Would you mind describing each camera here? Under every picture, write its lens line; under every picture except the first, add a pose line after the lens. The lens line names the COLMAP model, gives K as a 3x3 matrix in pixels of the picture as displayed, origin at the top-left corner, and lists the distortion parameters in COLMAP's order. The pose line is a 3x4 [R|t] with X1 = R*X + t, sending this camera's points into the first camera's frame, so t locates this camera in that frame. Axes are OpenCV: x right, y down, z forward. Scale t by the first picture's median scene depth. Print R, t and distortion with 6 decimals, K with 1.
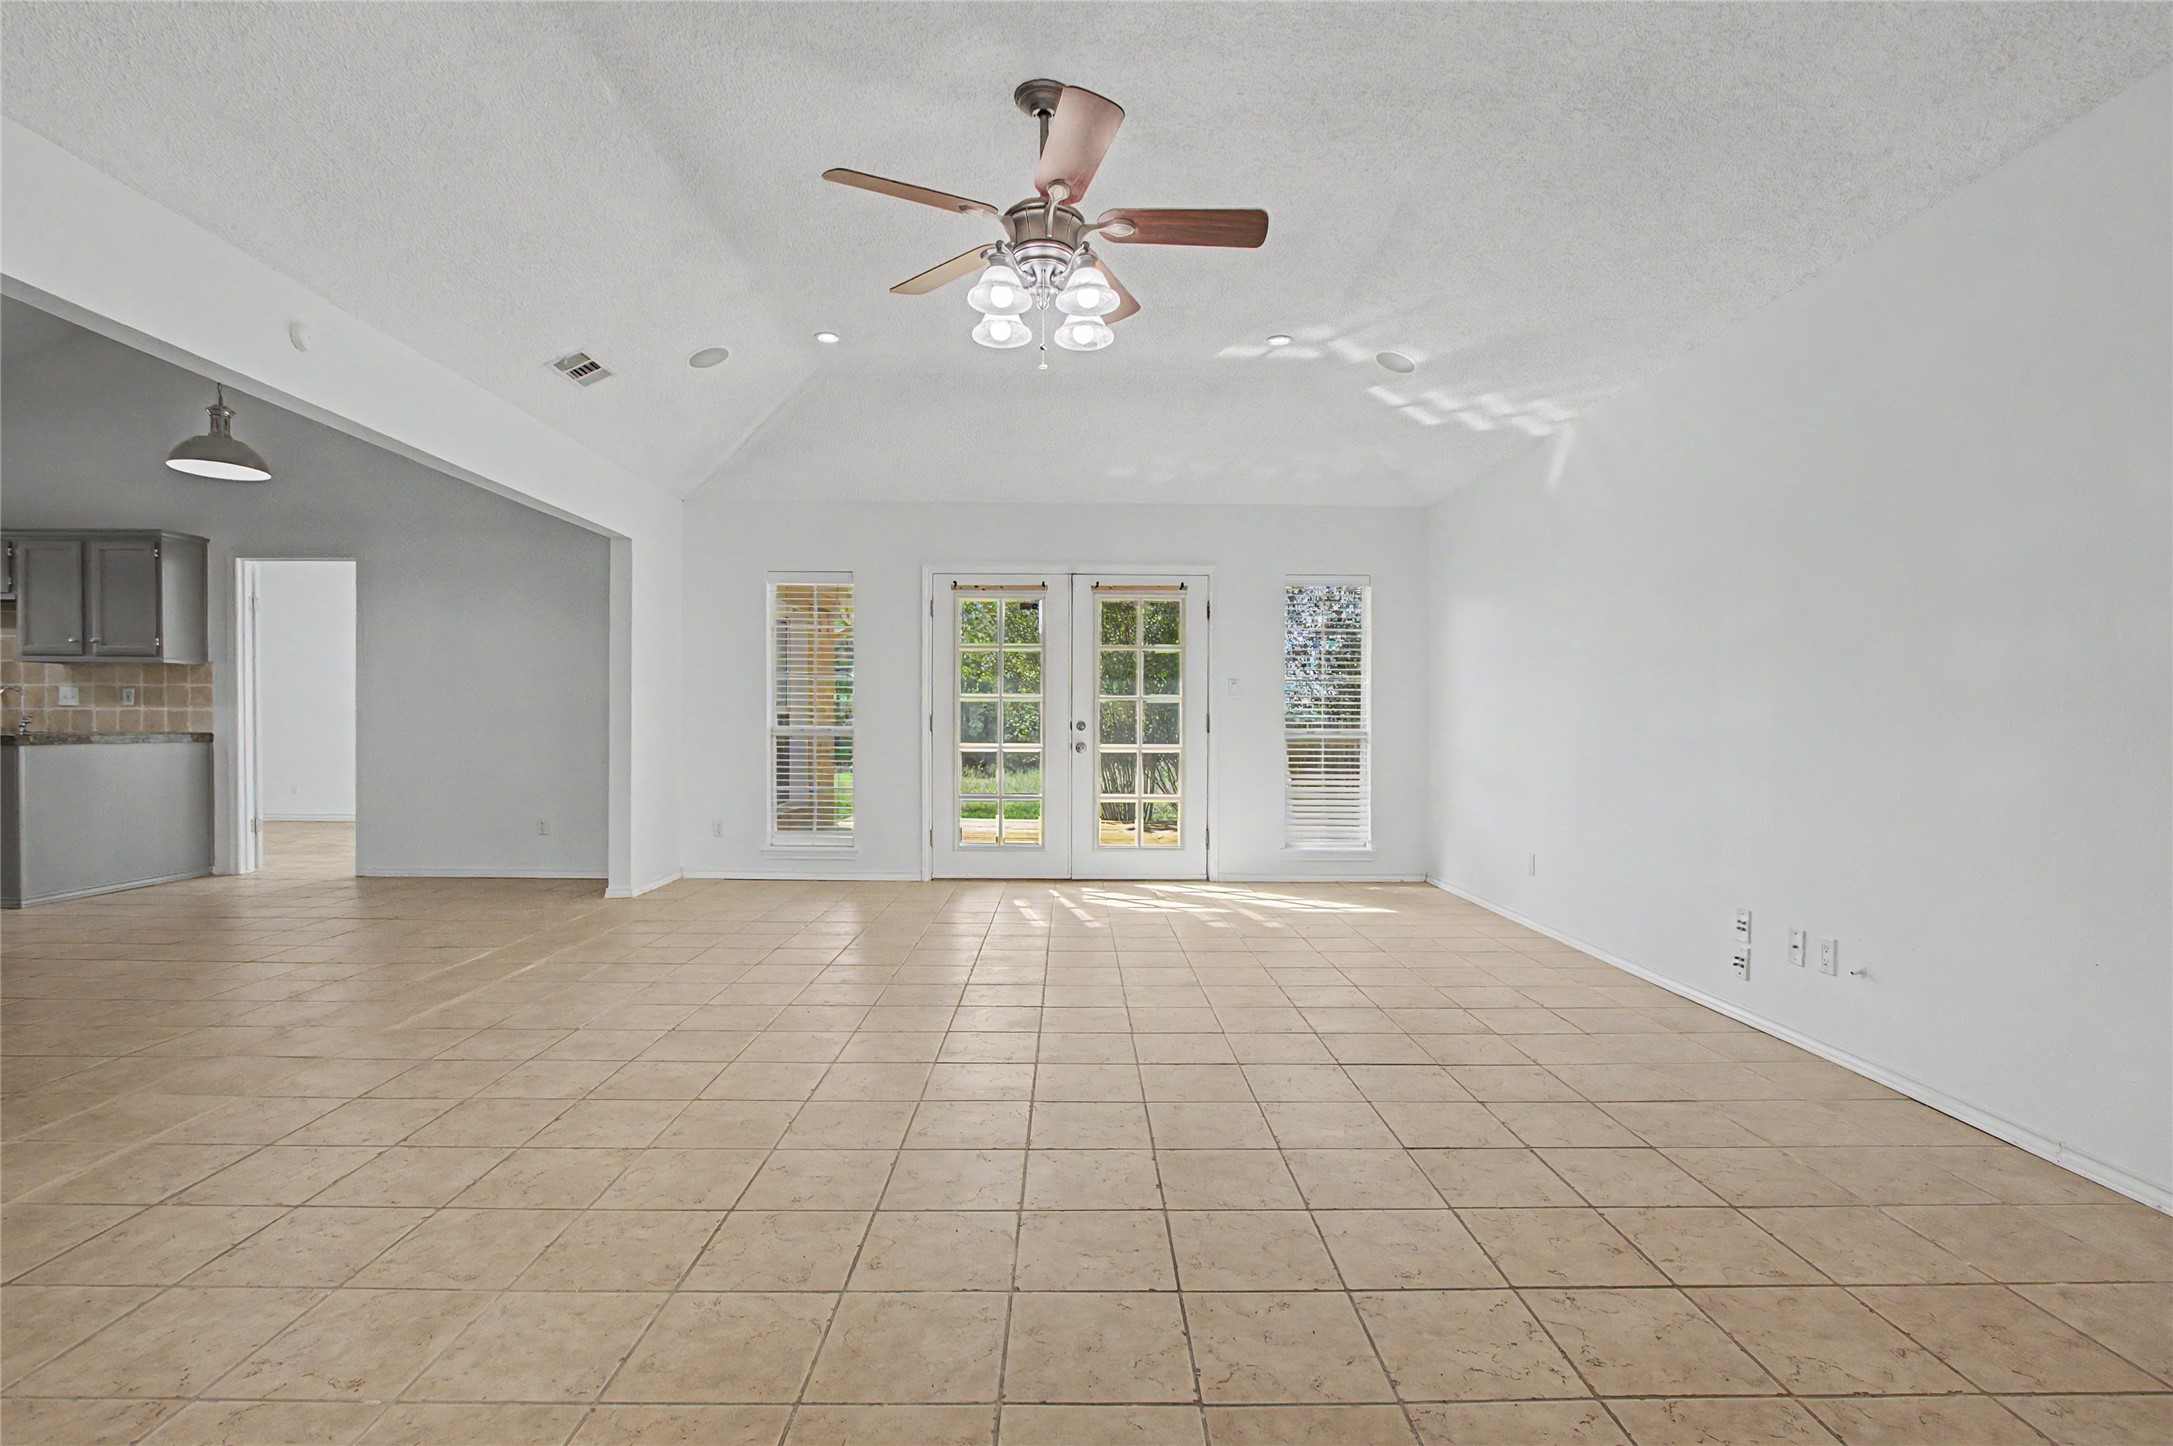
lens RADIAL K [[1018.1, 0, 1085.6], [0, 1018.1, 726.3], [0, 0, 1]] dist [-0.012429, -0.000009]
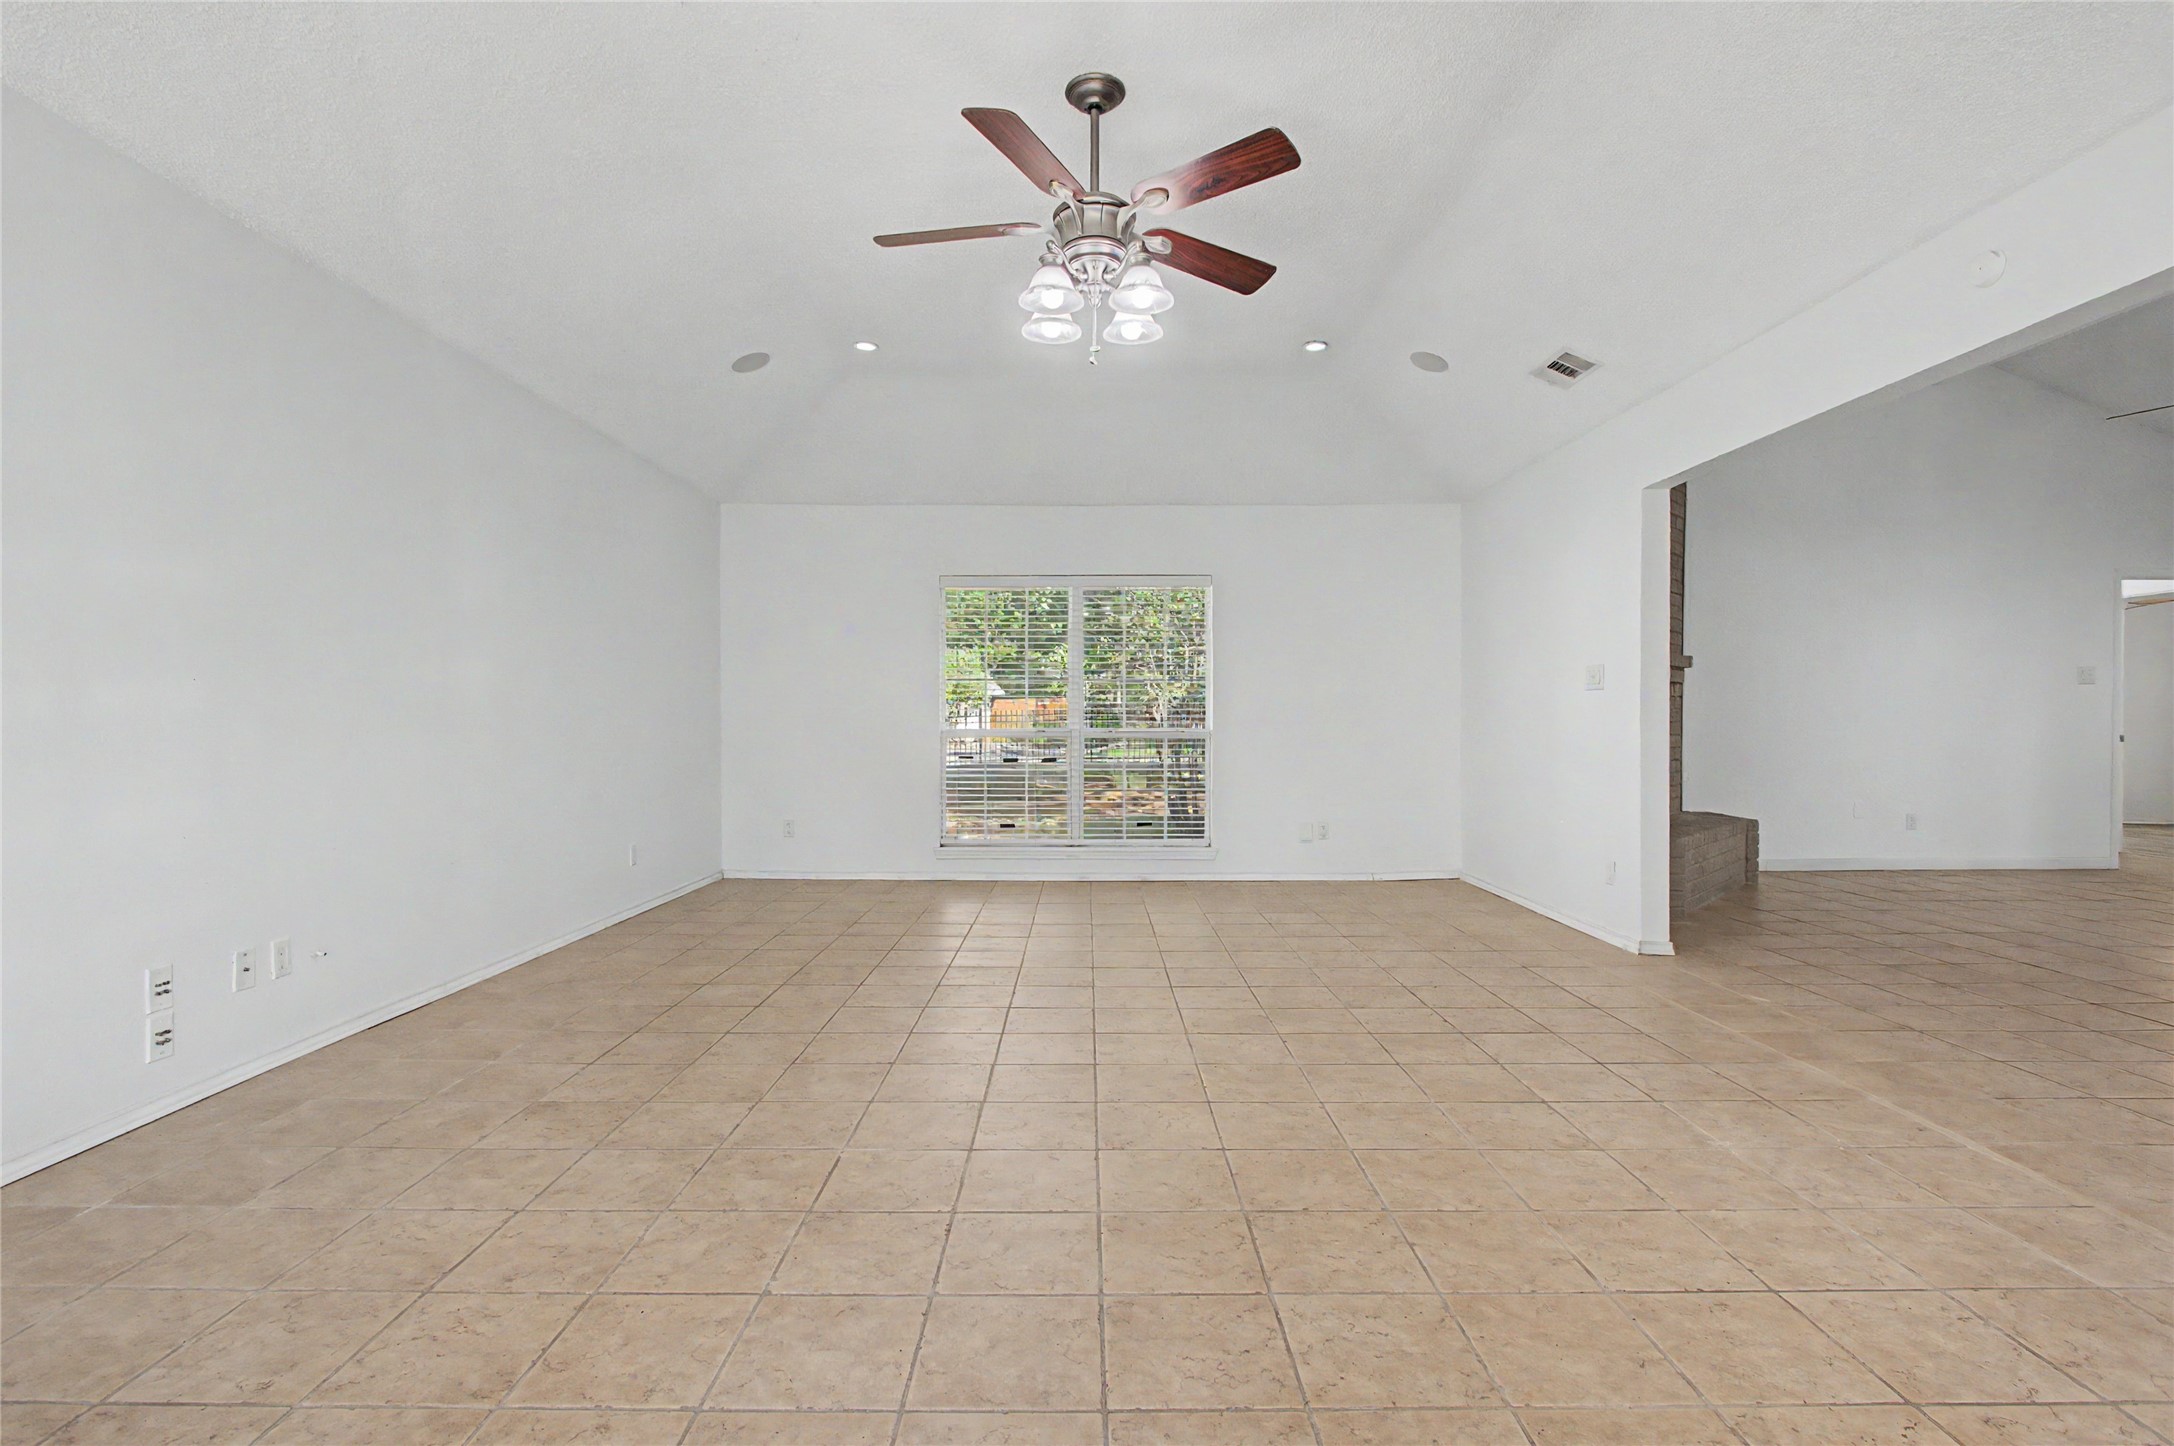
lens RADIAL K [[1018.5, 0, 1088.1], [0, 1018.5, 722.8], [0, 0, 1]] dist [-0.012429, -0.000009]
pose [[-0.999906, -0.008663, 0.010631, -0.046042], [-0.008600, 0.999945, 0.006027, -0.010275], [-0.010683, 0.005935, -0.999925, 1.924750]]
